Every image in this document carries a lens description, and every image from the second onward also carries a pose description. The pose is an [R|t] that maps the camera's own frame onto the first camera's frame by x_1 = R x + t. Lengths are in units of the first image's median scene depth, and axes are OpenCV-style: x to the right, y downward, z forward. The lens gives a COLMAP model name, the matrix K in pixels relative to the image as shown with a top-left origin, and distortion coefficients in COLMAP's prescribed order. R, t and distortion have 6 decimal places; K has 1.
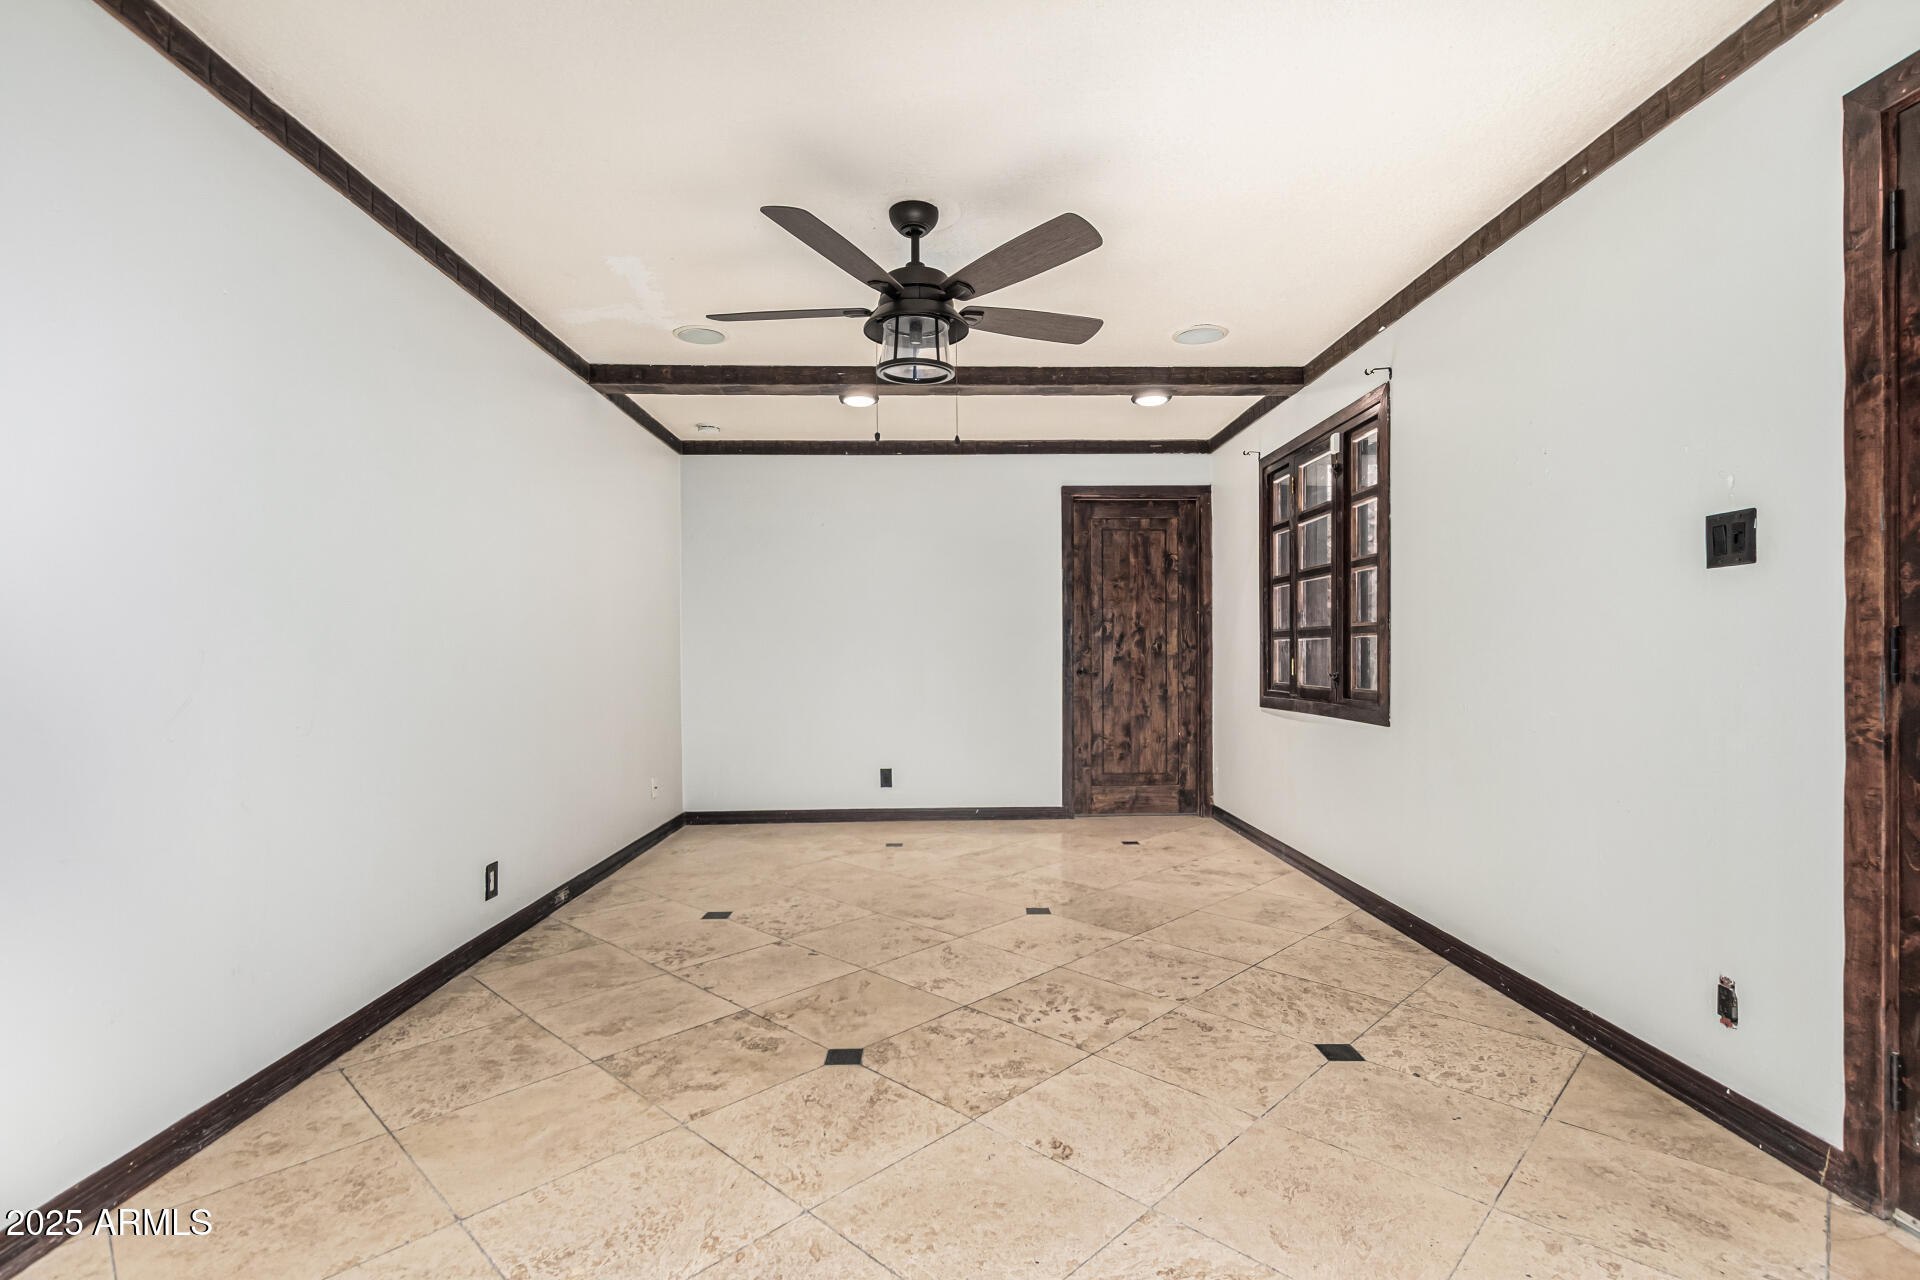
lens RADIAL K [[908.1, 0, 952.2], [0, 908.1, 651.7], [0, 0, 1]] dist [0.005316, -0.002580]
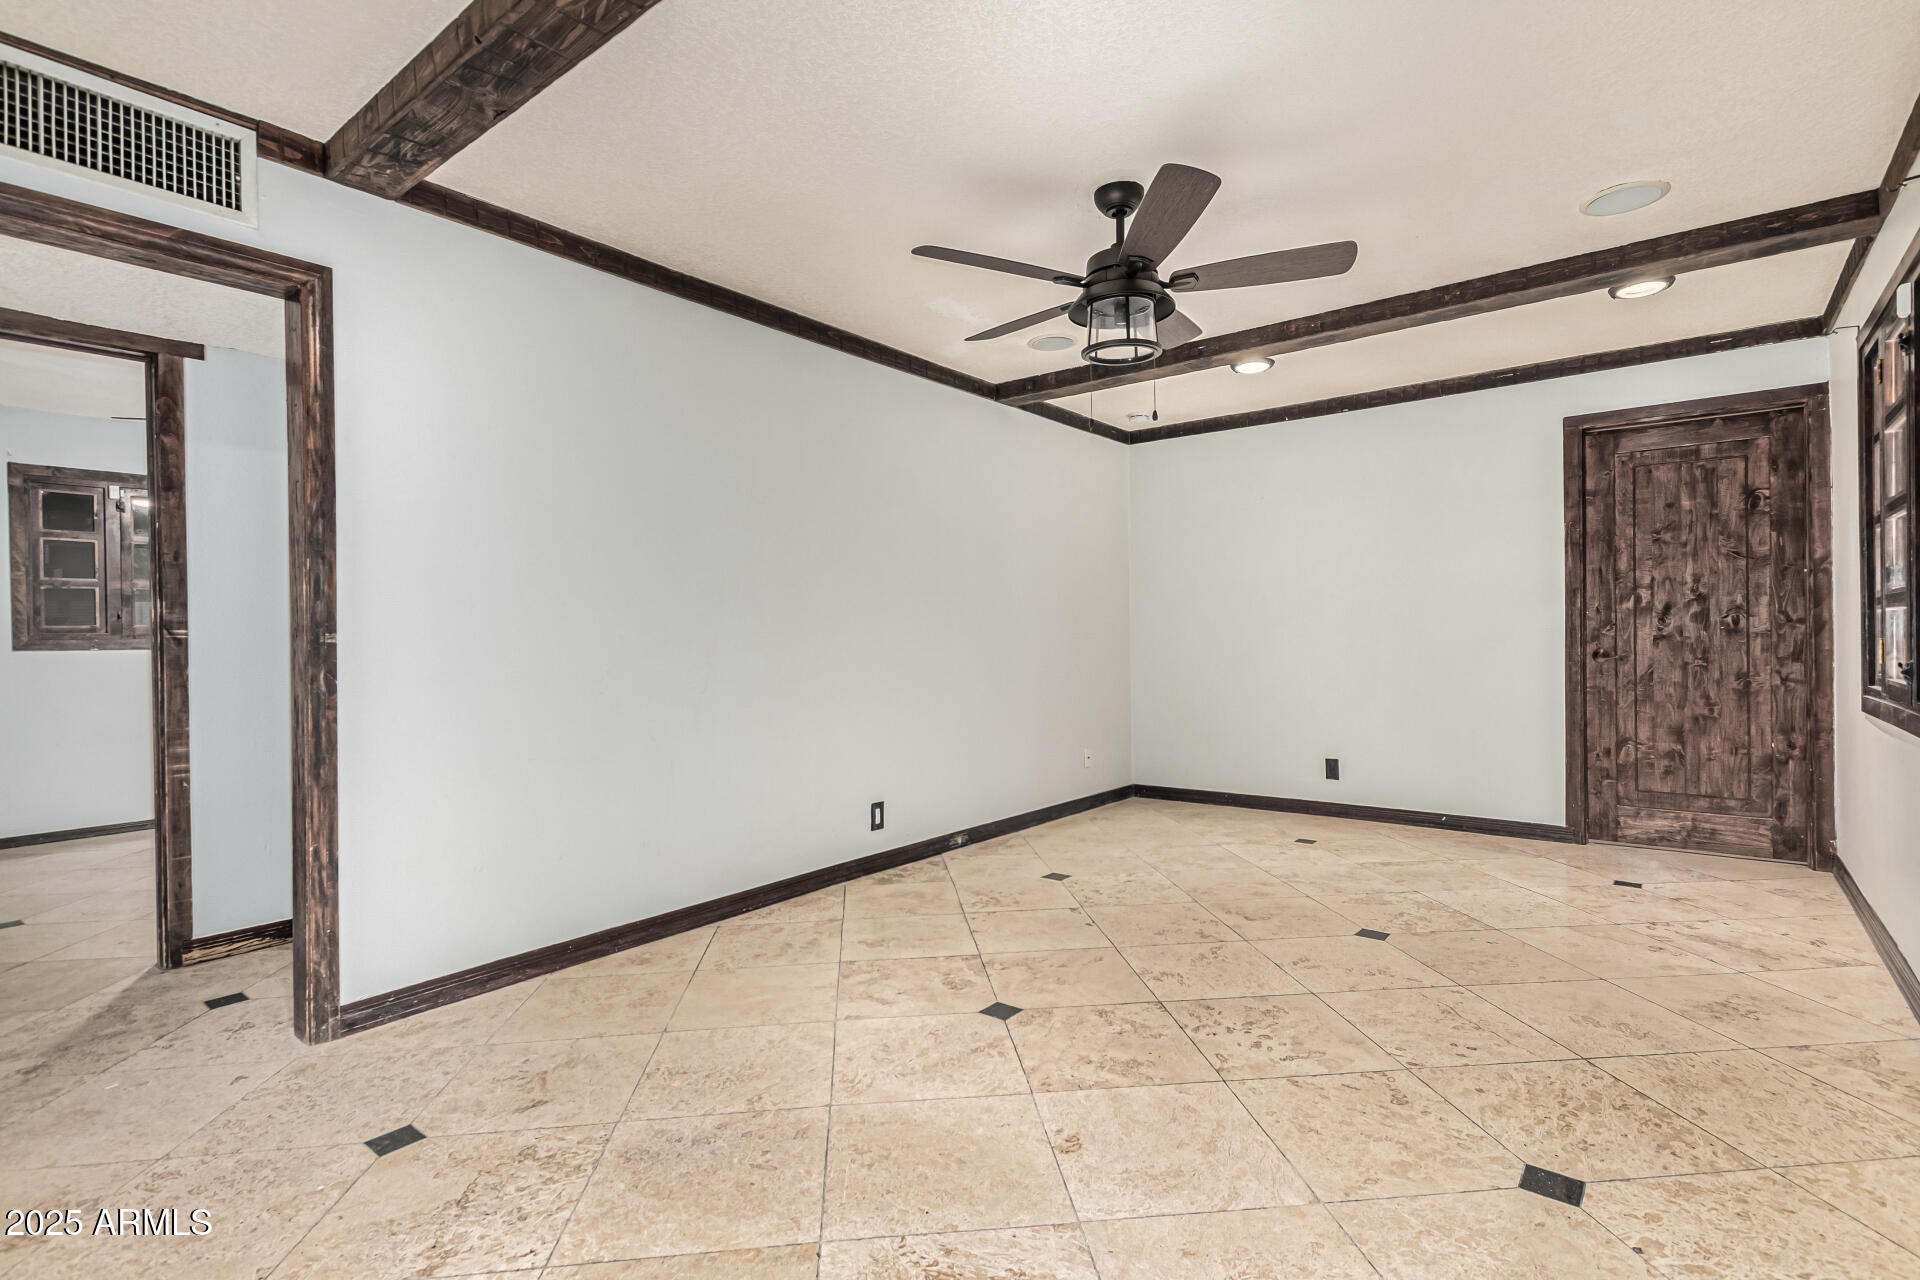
lens RADIAL K [[908.1, 0, 944.2], [0, 908.1, 632.8], [0, 0, 1]] dist [0.005316, -0.002580]
pose [[0.764449, -0.005017, -0.644665, 0.338722], [0.008154, 0.999965, 0.001886, -0.003918], [0.644633, -0.006699, 0.764463, 0.086140]]
